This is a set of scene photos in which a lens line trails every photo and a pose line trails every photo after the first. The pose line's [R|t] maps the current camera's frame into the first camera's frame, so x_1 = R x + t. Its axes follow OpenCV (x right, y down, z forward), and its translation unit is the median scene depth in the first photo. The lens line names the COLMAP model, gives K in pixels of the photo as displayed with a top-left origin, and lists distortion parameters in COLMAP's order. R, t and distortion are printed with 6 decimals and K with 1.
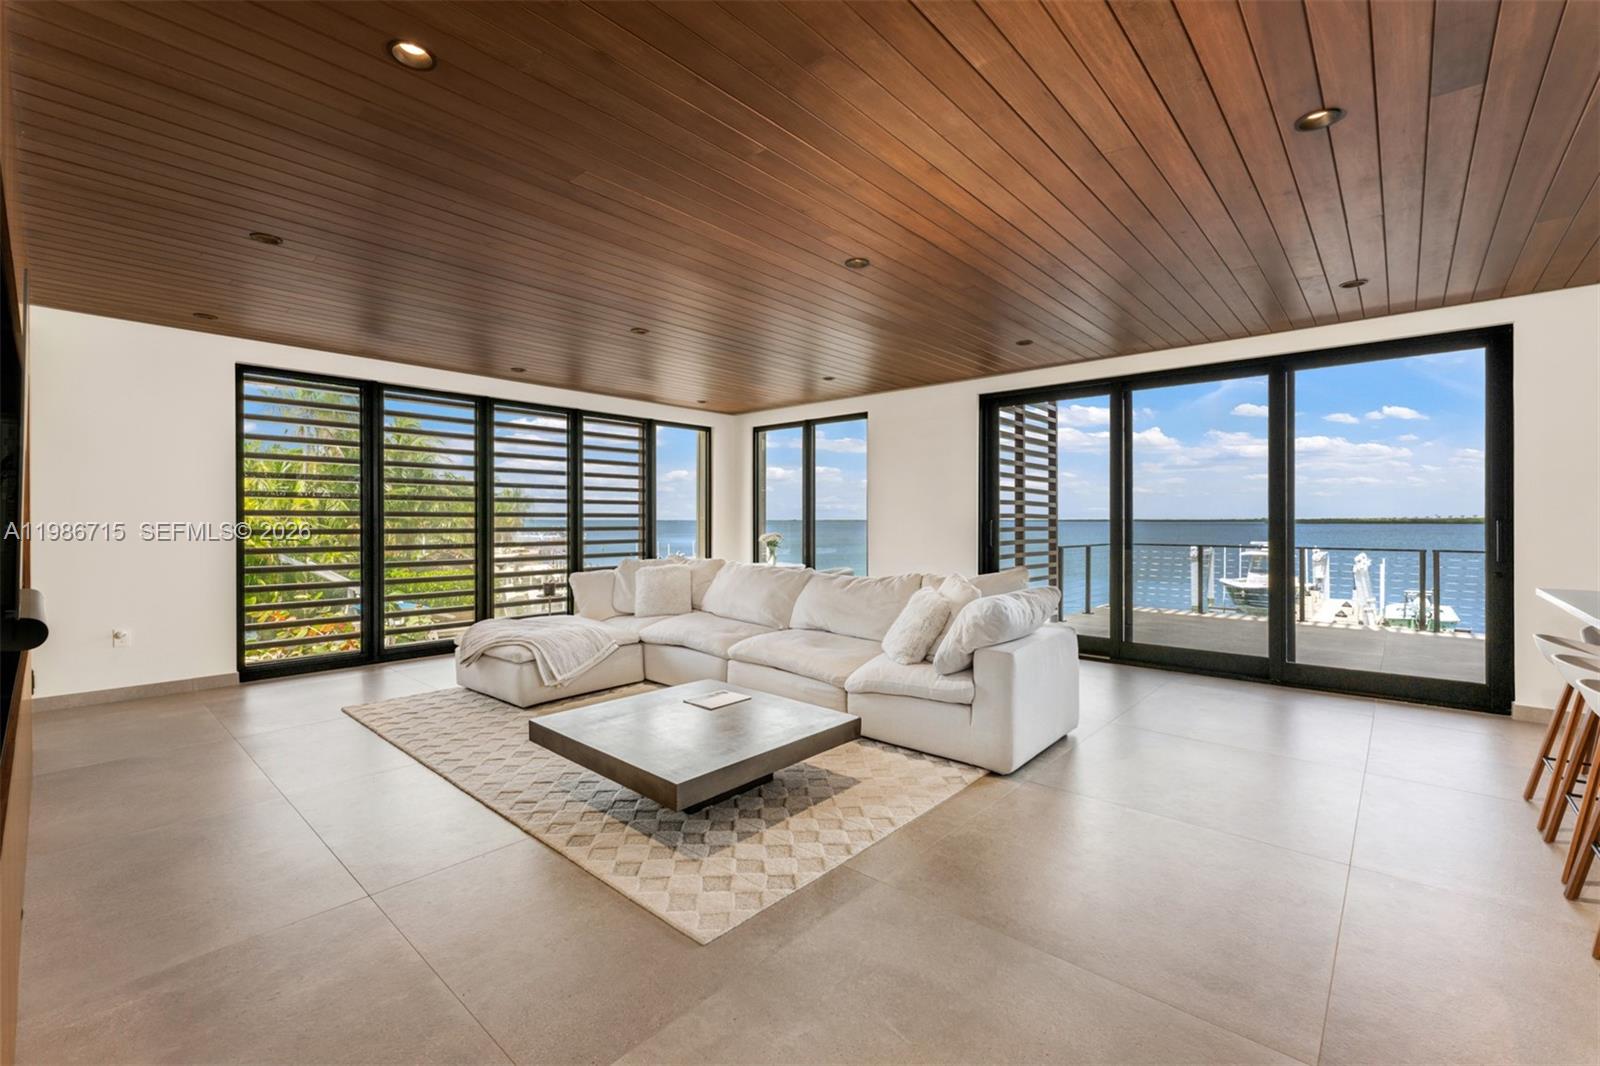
lens RADIAL K [[685.3, 0, 805.9], [0, 685.3, 503.7], [0, 0, 1]] dist [0.001234, -0.000089]
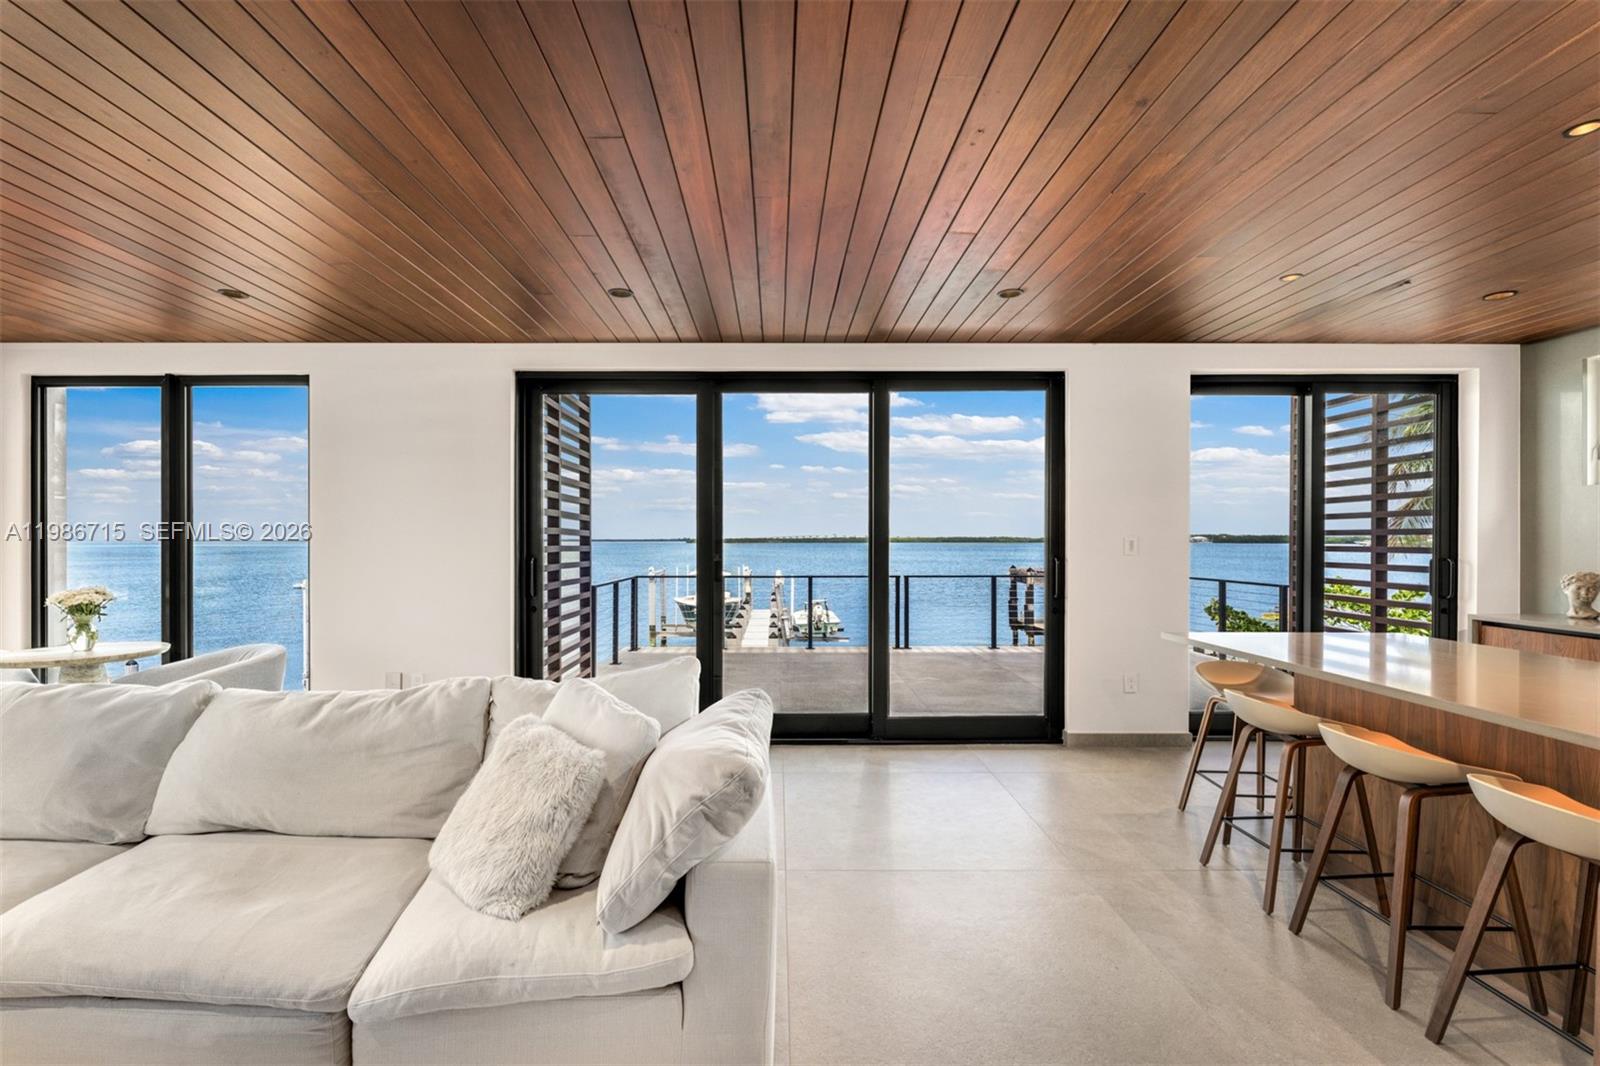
lens RADIAL K [[718.3, 0, 767.1], [0, 718.3, 541.5], [0, 0, 1]] dist [0.014493, 0.000205]
pose [[0.757466, -0.005794, 0.652849, -0.025606], [-0.012059, 0.999666, 0.022864, -0.015946], [-0.652763, -0.025191, 0.757143, 0.392978]]
